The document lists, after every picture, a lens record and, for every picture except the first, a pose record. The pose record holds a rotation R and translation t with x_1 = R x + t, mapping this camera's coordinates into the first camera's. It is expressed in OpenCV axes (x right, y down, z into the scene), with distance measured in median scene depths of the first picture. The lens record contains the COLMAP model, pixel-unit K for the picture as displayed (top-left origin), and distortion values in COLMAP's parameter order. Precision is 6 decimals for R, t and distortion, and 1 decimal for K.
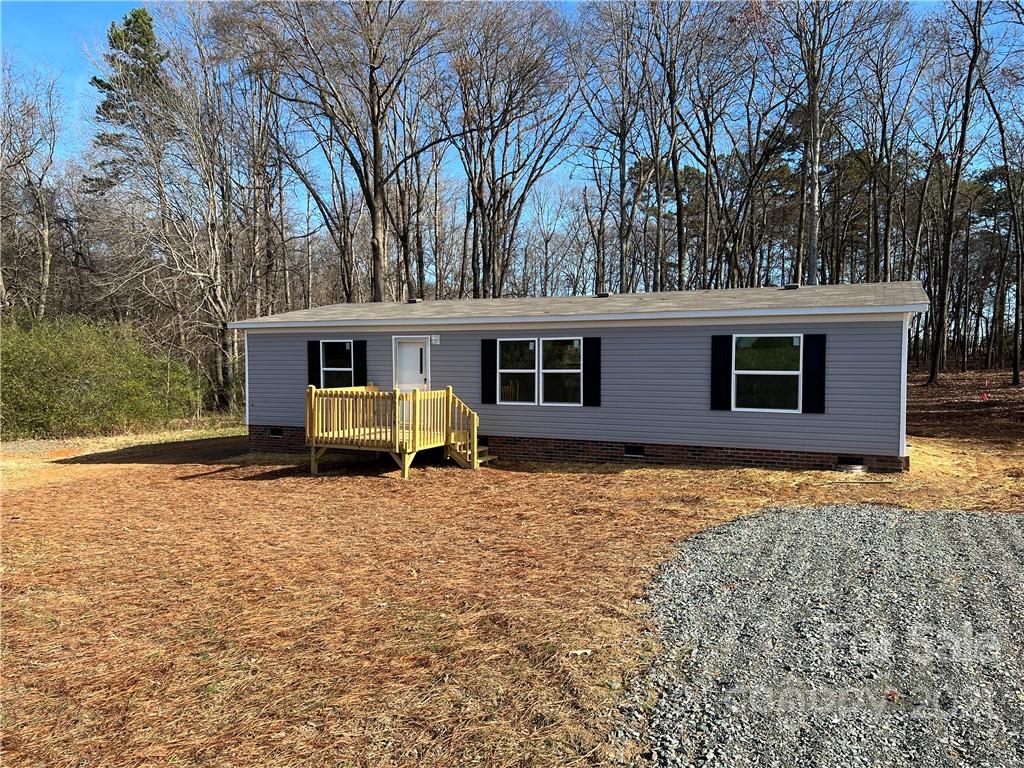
lens RADIAL K [[771.5, 0, 515.9], [0, 771.5, 385.0], [0, 0, 1]] dist [0.054441, -0.049214]
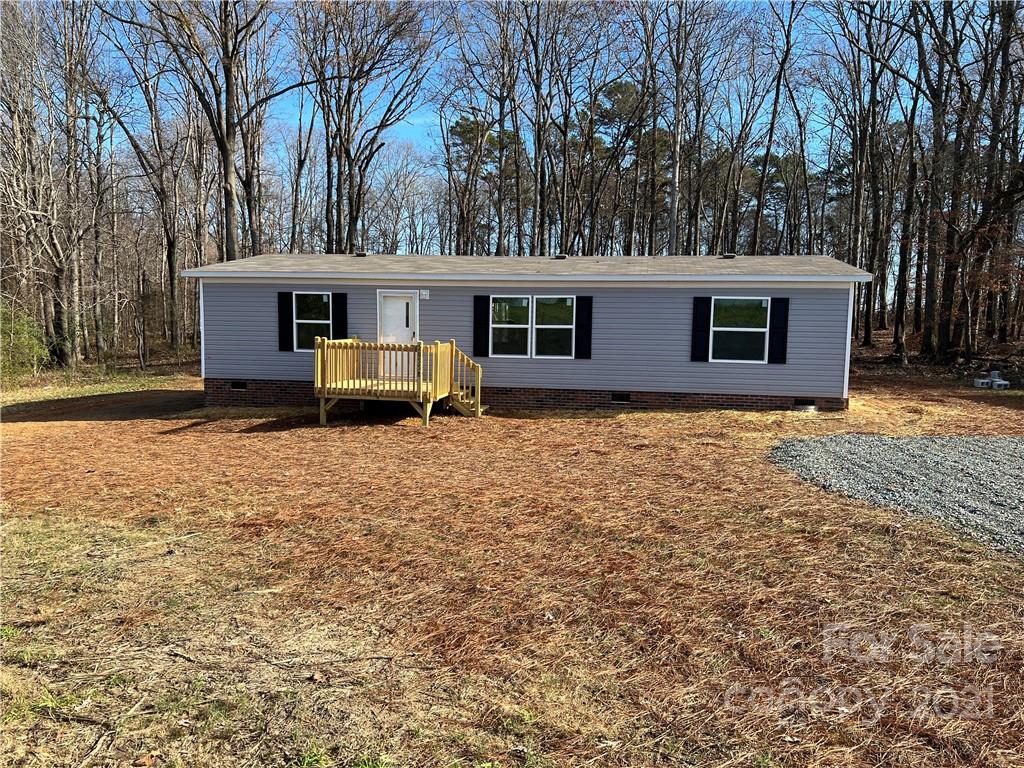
lens RADIAL K [[771.5, 0, 517.1], [0, 771.5, 391.6], [0, 0, 1]] dist [0.054441, -0.049214]
pose [[0.960540, -0.010080, 0.277958, -0.297147], [-0.006893, 0.998173, 0.060018, 0.008877], [-0.278055, -0.059566, 0.958716, -0.038673]]
